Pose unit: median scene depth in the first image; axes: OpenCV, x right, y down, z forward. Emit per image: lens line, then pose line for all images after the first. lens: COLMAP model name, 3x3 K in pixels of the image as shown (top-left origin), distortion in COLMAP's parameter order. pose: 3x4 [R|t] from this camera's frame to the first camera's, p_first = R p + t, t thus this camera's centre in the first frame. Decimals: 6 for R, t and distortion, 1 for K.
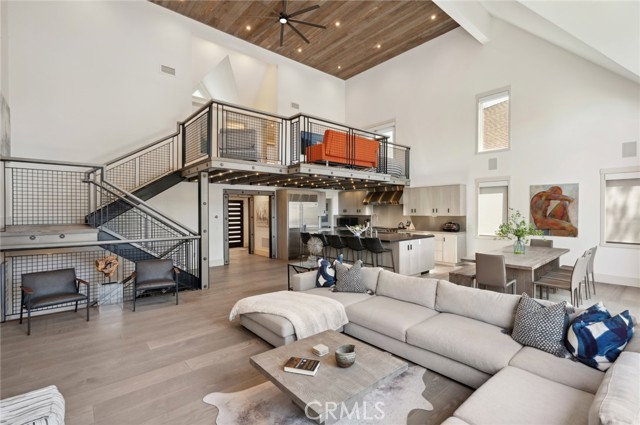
lens RADIAL K [[299.9, 0, 321.2], [0, 299.9, 212.6], [0, 0, 1]] dist [0.003459, -0.001340]
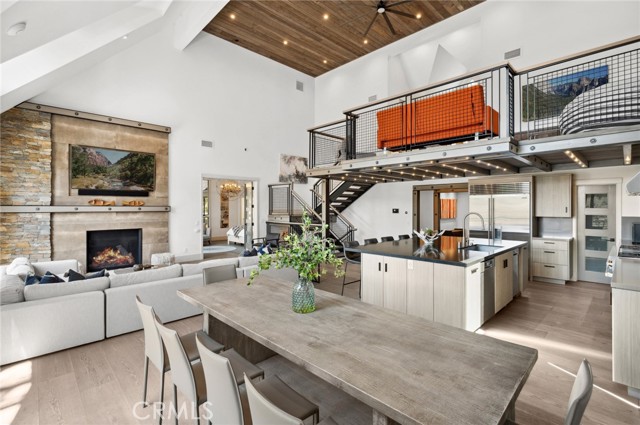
lens RADIAL K [[299.9, 0, 323.7], [0, 299.9, 209.1], [0, 0, 1]] dist [0.003459, -0.001340]
pose [[0.050026, 0.012127, -0.998674, 0.679353], [-0.009134, 0.999890, 0.011684, -0.008103], [0.998706, 0.008537, 0.050132, 0.629565]]
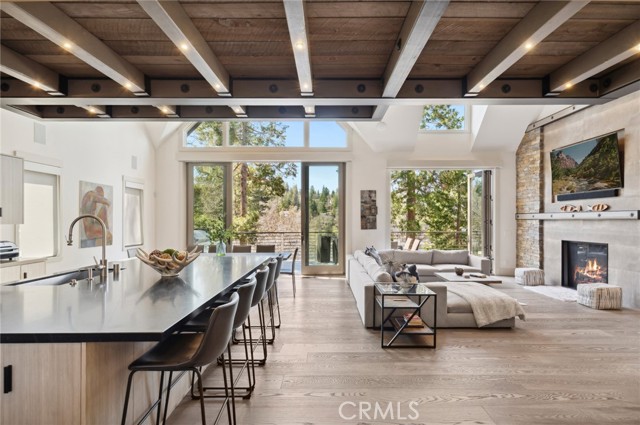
lens RADIAL K [[334.5, 0, 319.0], [0, 334.5, 223.6], [0, 0, 1]] dist [0.020723, 0.001407]
pose [[-0.731236, -0.001815, 0.682123, -0.251251], [0.009963, 0.999861, 0.013340, 0.008113], [-0.682052, 0.016550, -0.731116, 1.035364]]
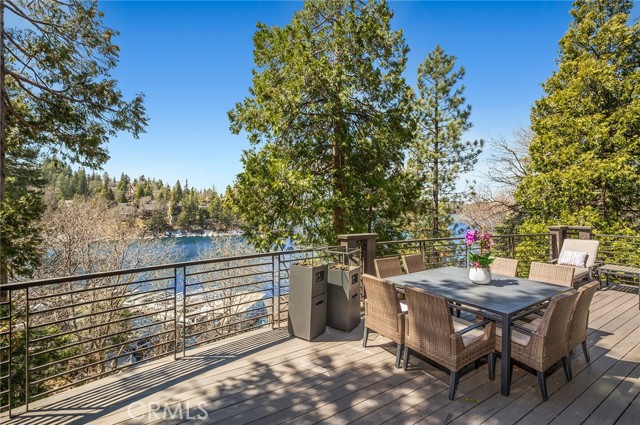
lens RADIAL K [[299.9, 0, 320.2], [0, 299.9, 216.7], [0, 0, 1]] dist [0.003459, -0.001340]
pose [[-0.988664, 0.004662, 0.150074, 0.586560], [0.009101, 0.999541, 0.028903, -0.008591], [-0.149870, 0.029942, -0.988252, 0.454385]]
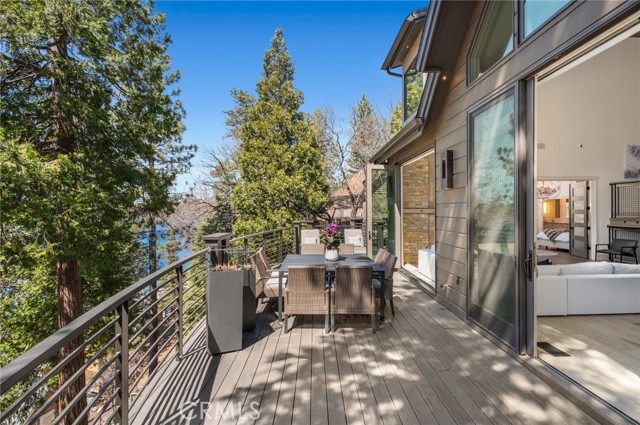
lens RADIAL K [[299.9, 0, 325.2], [0, 299.9, 206.6], [0, 0, 1]] dist [0.003459, -0.001340]
pose [[-0.636998, -0.005258, -0.770848, 0.889350], [-0.000808, 0.999981, -0.006153, -0.001559], [0.770865, -0.003297, -0.636990, 0.374564]]
